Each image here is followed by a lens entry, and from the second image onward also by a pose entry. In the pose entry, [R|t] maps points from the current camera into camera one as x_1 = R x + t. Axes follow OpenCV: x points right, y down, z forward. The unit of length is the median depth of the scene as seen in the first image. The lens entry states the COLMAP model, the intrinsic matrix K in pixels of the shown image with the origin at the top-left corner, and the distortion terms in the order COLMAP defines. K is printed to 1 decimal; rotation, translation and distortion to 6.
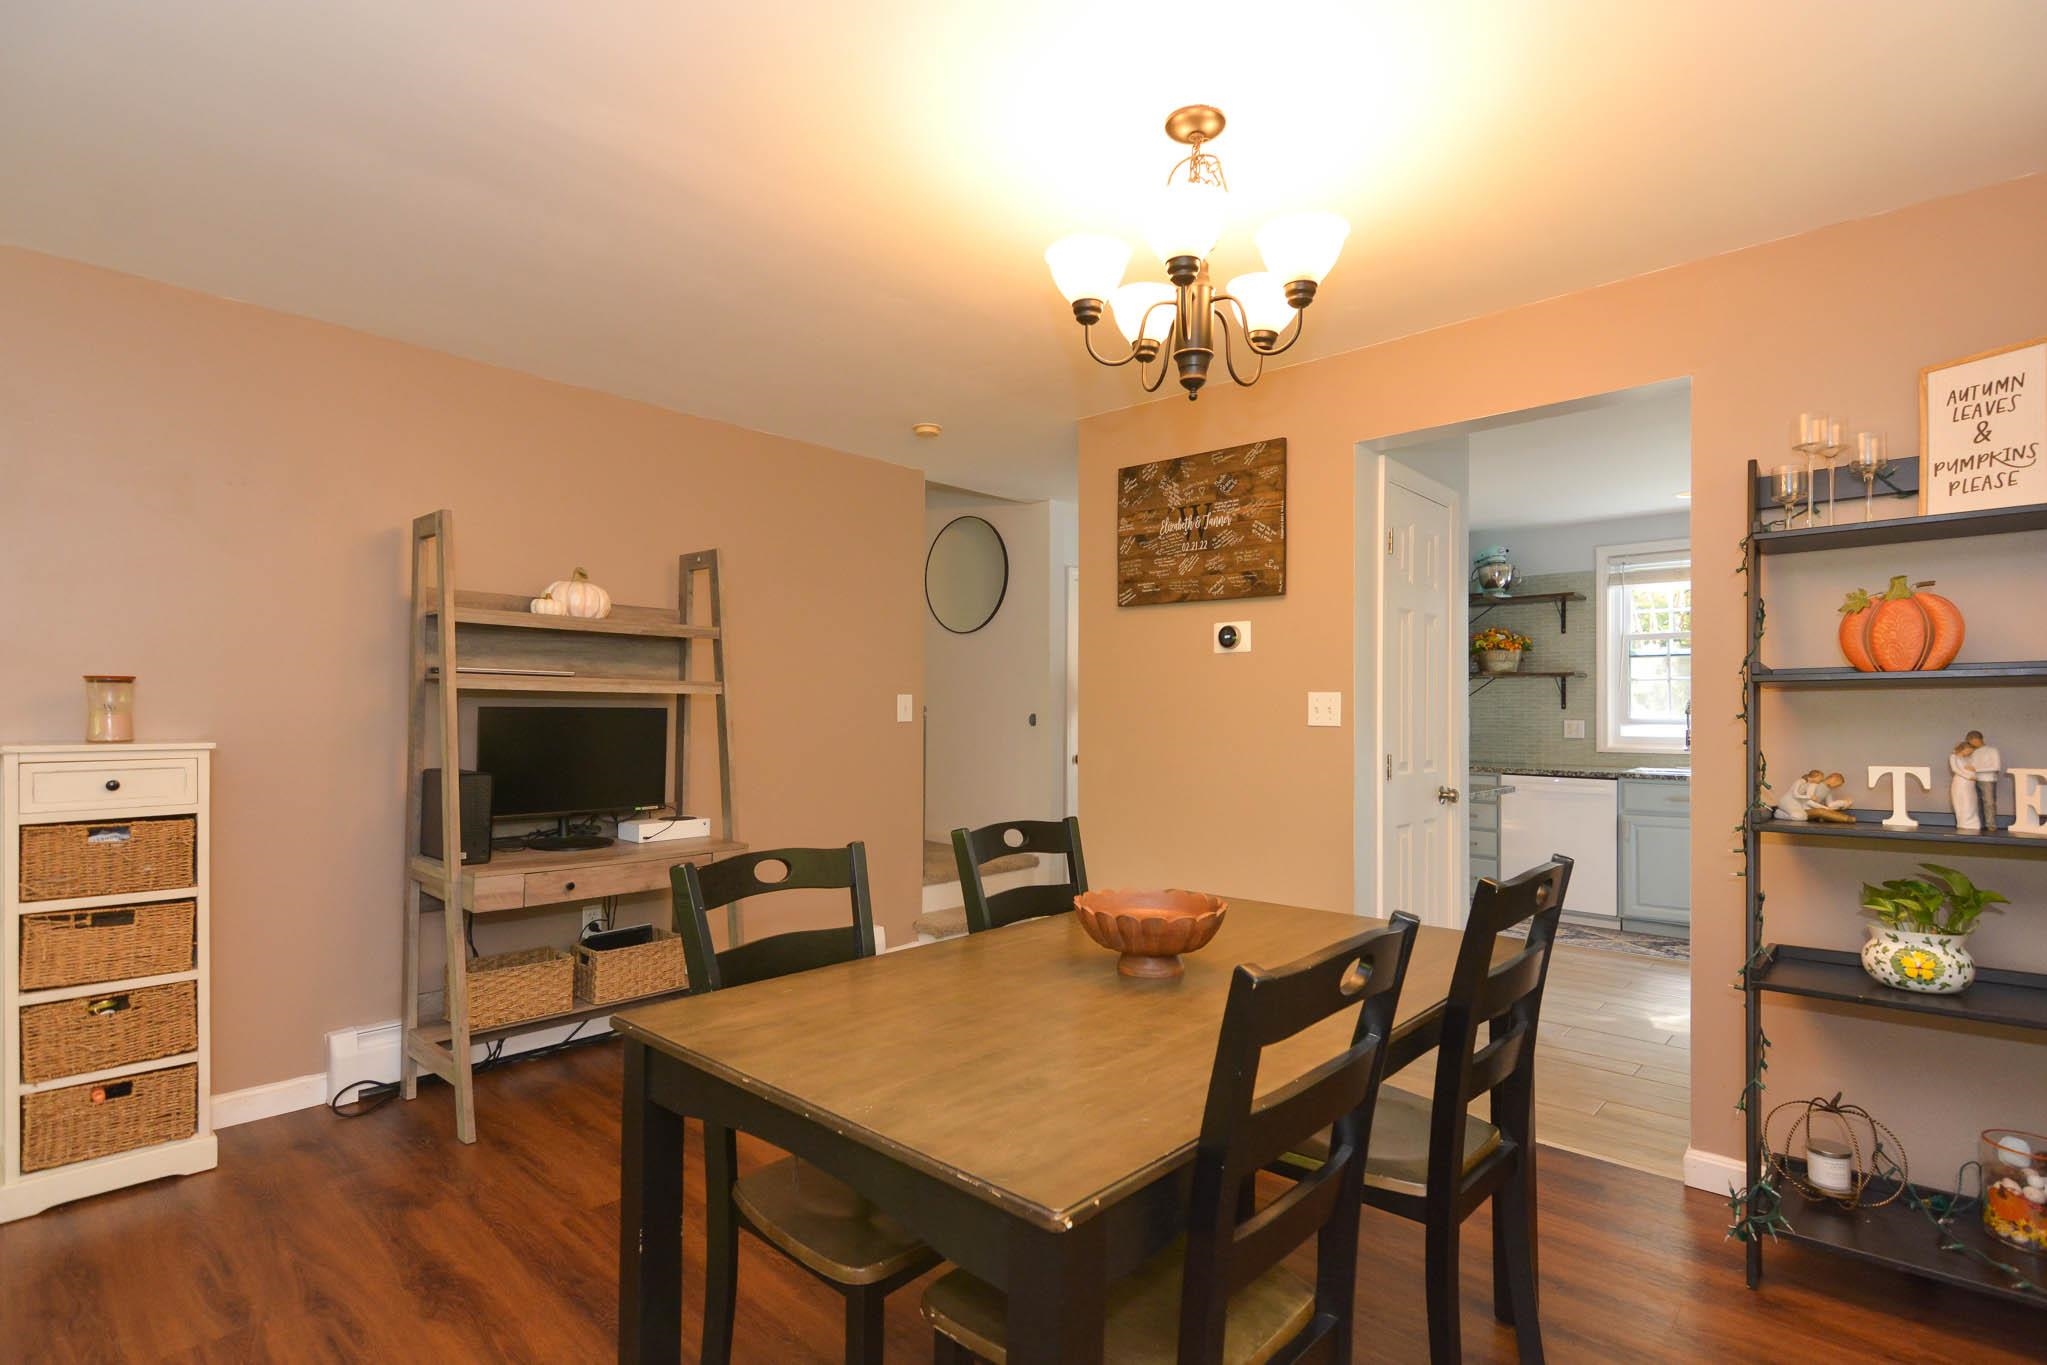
lens RADIAL K [[986.9, 0, 1033.4], [0, 986.9, 693.9], [0, 0, 1]] dist [0.006970, -0.003829]
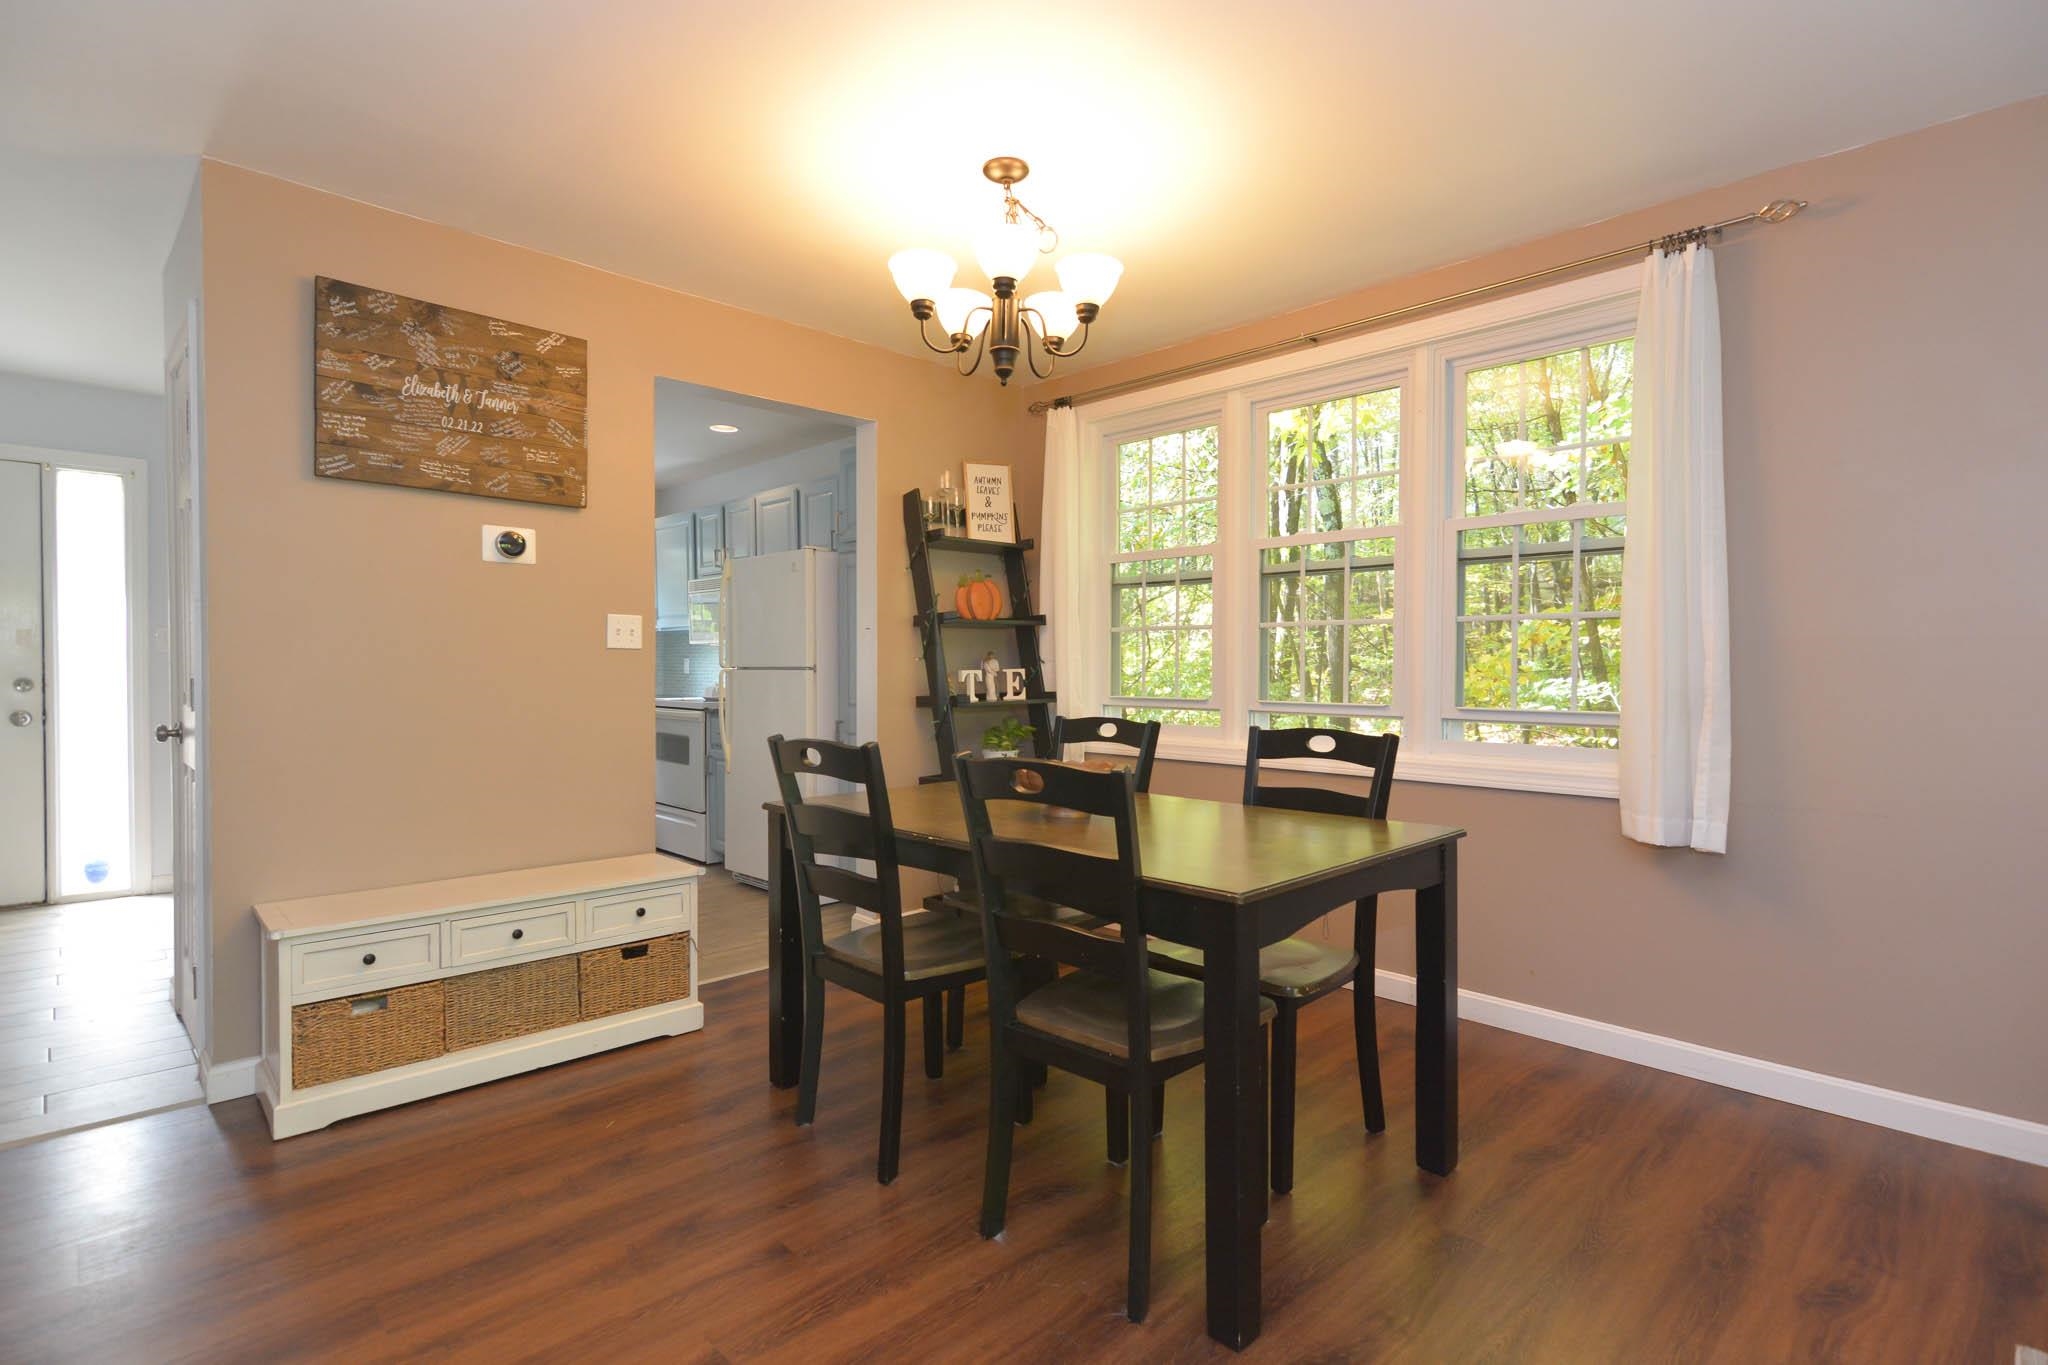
lens RADIAL K [[987.4, 0, 1020.2], [0, 987.4, 685.2], [0, 0, 1]] dist [0.006970, -0.003829]
pose [[0.048419, -0.022355, 0.998577, -0.643083], [-0.020087, 0.999526, 0.023350, 0.035786], [-0.998625, -0.021189, 0.047947, 0.514655]]
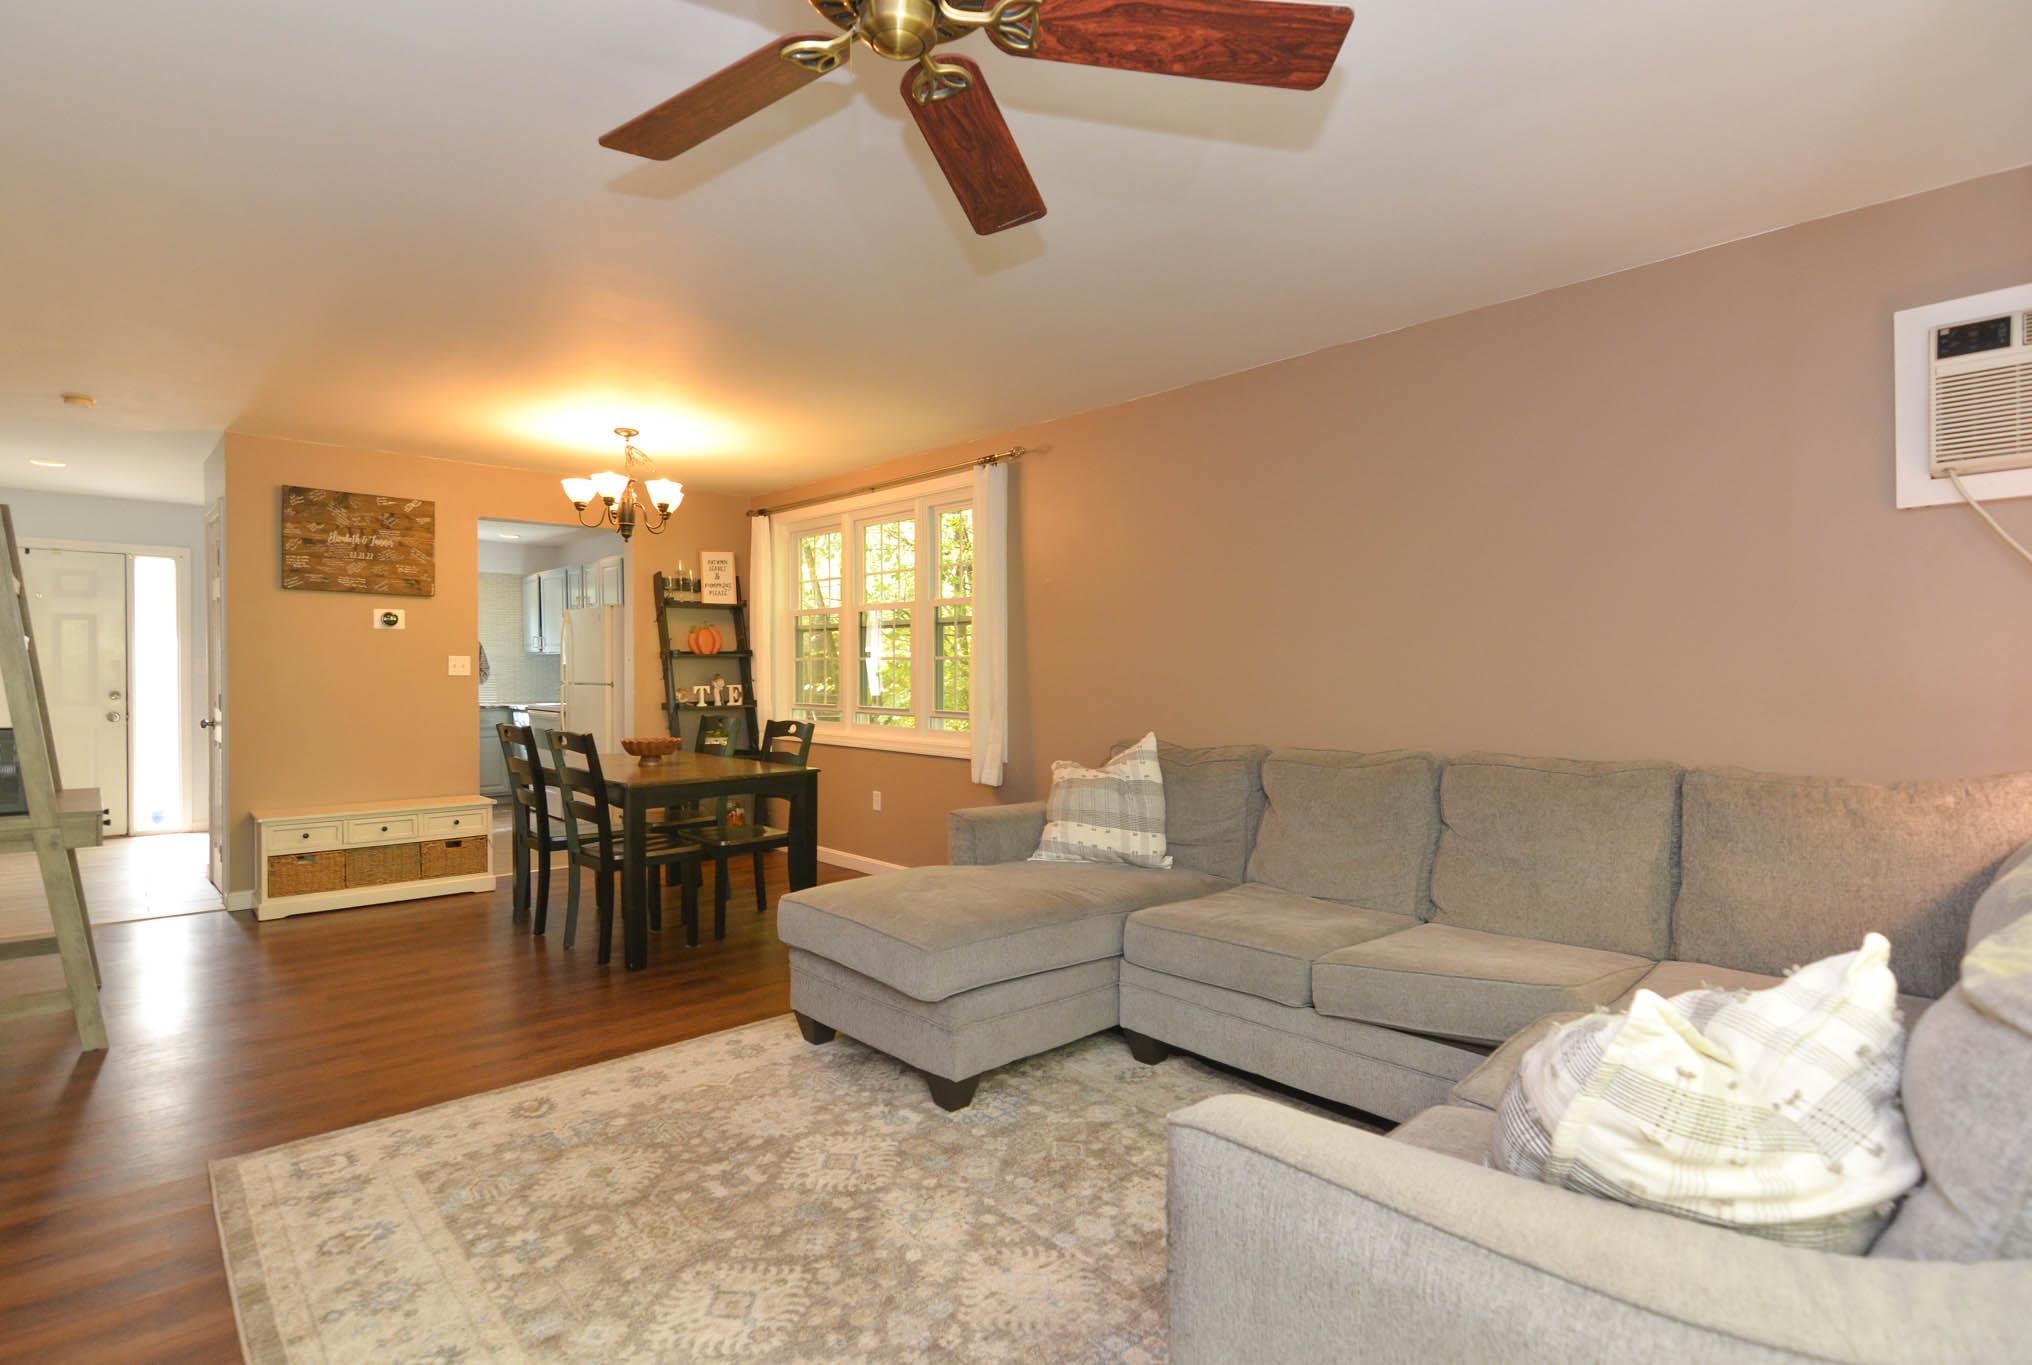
lens RADIAL K [[1023.9, 0, 995.2], [0, 1023.9, 684.6], [0, 0, 1]] dist [-0.003449, -0.001966]
pose [[0.090124, -0.018082, 0.995766, -1.316255], [-0.018769, 0.999627, 0.019850, -0.004606], [-0.995754, -0.020478, 0.089751, -0.091550]]
